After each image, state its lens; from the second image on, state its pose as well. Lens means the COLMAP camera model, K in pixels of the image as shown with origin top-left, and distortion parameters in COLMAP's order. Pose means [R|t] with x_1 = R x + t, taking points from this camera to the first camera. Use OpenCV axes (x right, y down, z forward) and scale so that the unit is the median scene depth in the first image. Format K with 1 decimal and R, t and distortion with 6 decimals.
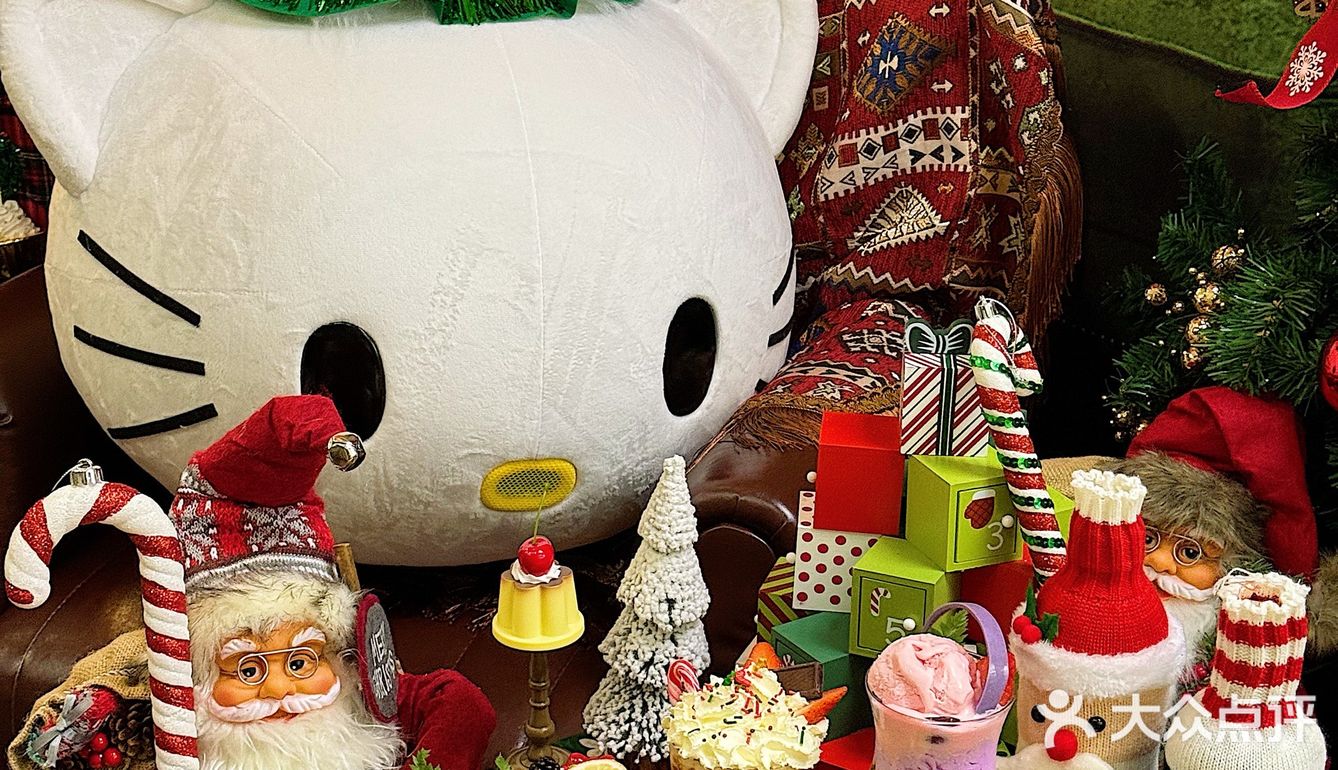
lens RADIAL K [[2499.7, 0, 669.0], [0, 2499.7, 385.0], [0, 0, 1]] dist [0.149661, -0.259202]
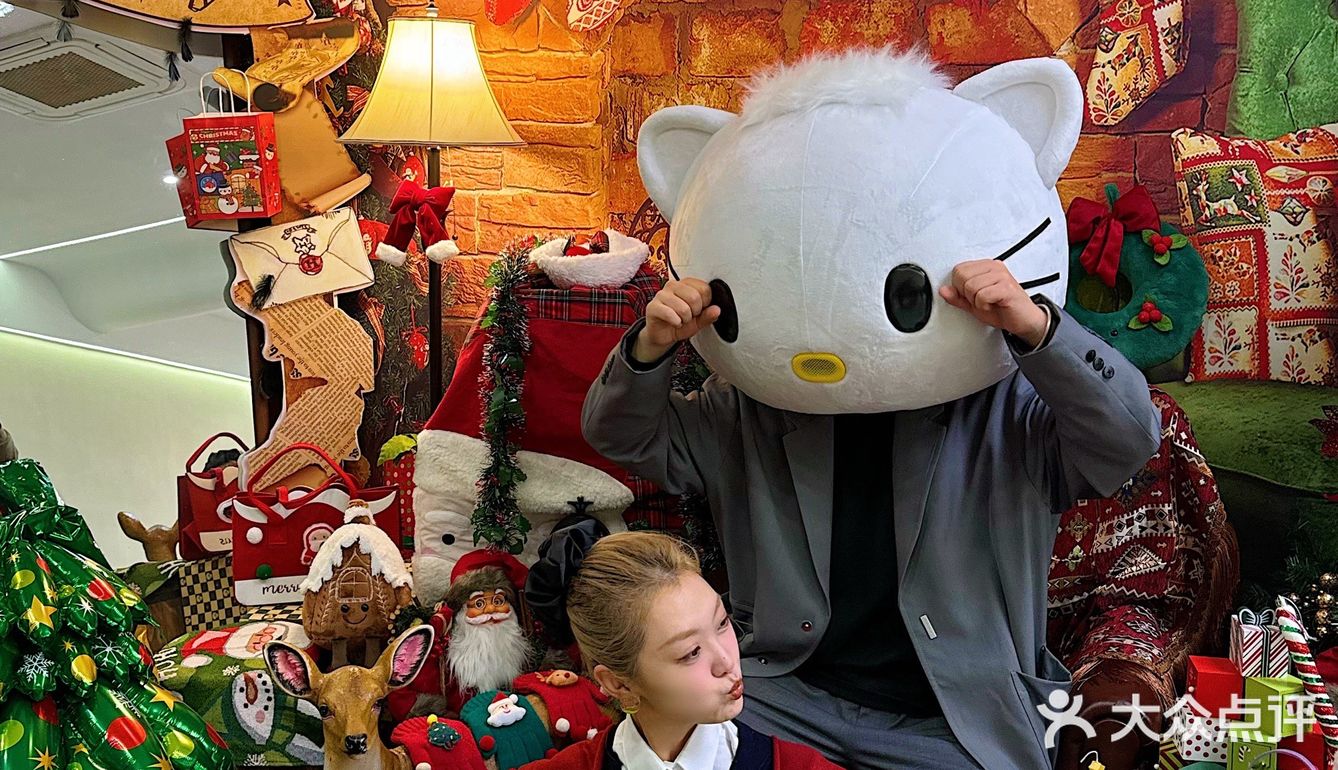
lens RADIAL K [[1360.9, 0, 629.0], [0, 1360.9, 296.8], [0, 0, 1]] dist [0.191619, -0.435588]
pose [[0.998248, -0.017774, -0.056430, -0.311626], [0.002414, 0.965248, -0.261324, 0.022176], [0.059114, 0.260730, 0.963600, -0.164556]]
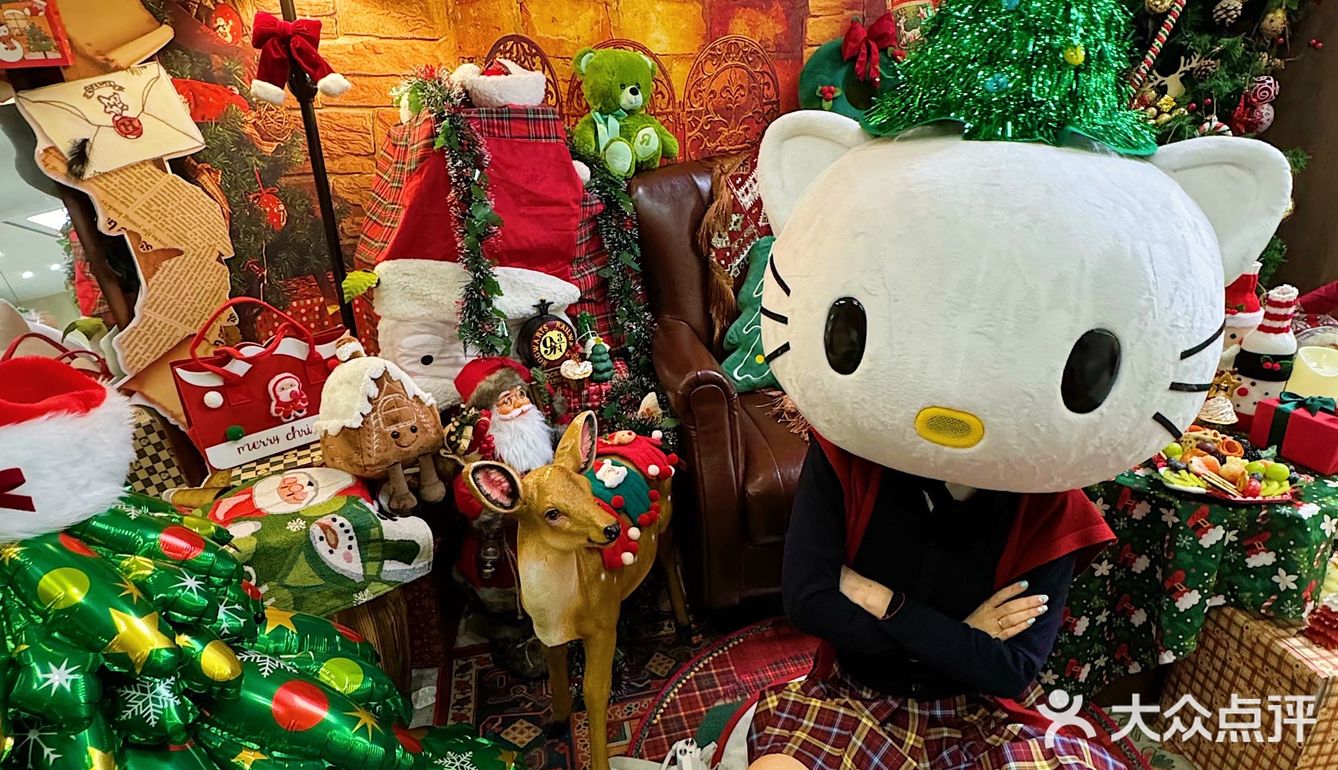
lens RADIAL K [[735.4, 0, 687.0], [0, 735.4, 405.1], [0, 0, 1]] dist [-0.002561, -0.000376]
pose [[0.829866, -0.251760, 0.497935, -0.829305], [0.257854, 0.964448, 0.057890, -0.038186], [-0.494807, 0.080354, 0.865280, 0.481507]]
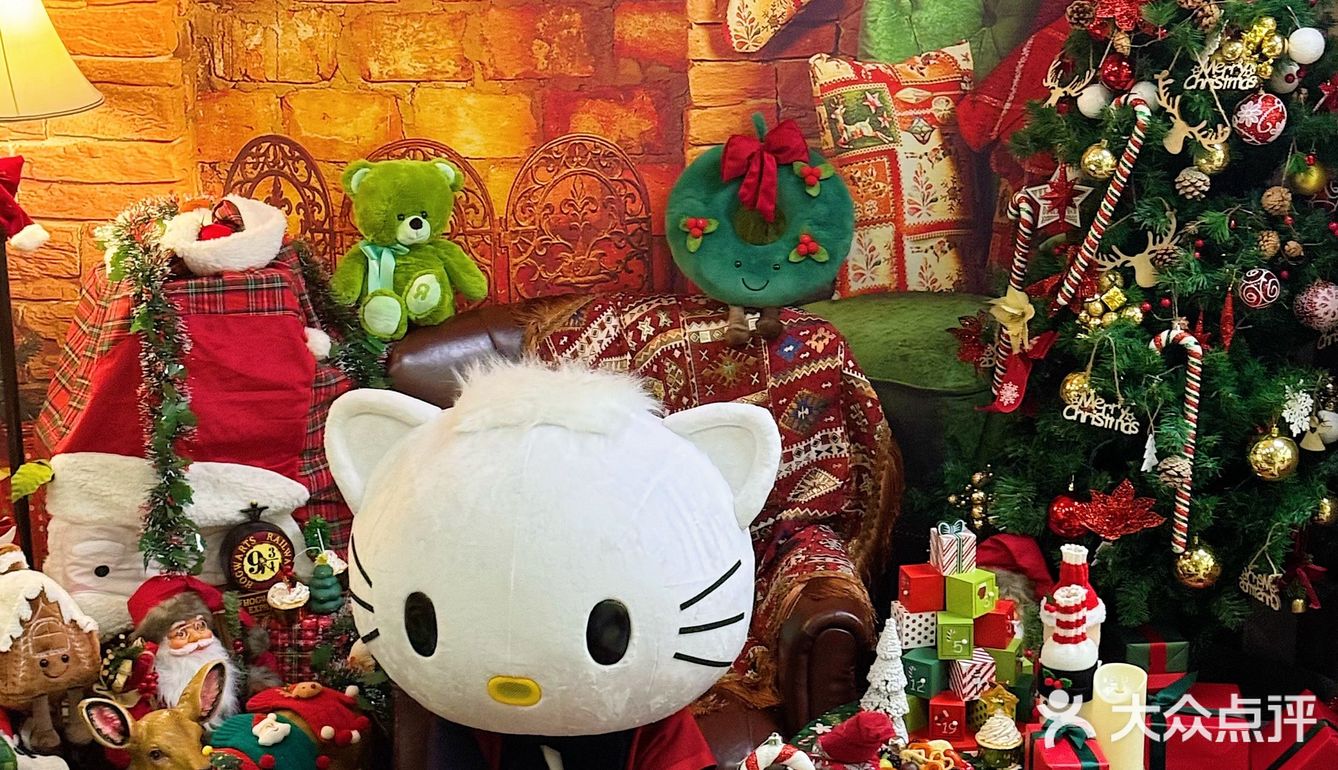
lens RADIAL K [[2499.7, 0, 669.0], [0, 2499.7, 385.0], [0, 0, 1]] dist [0.149661, -0.259202]
pose [[0.931178, -0.143718, 0.335040, -0.921908], [0.174711, 0.982530, -0.064113, -0.044763], [-0.319973, 0.118236, 0.940020, -1.214547]]
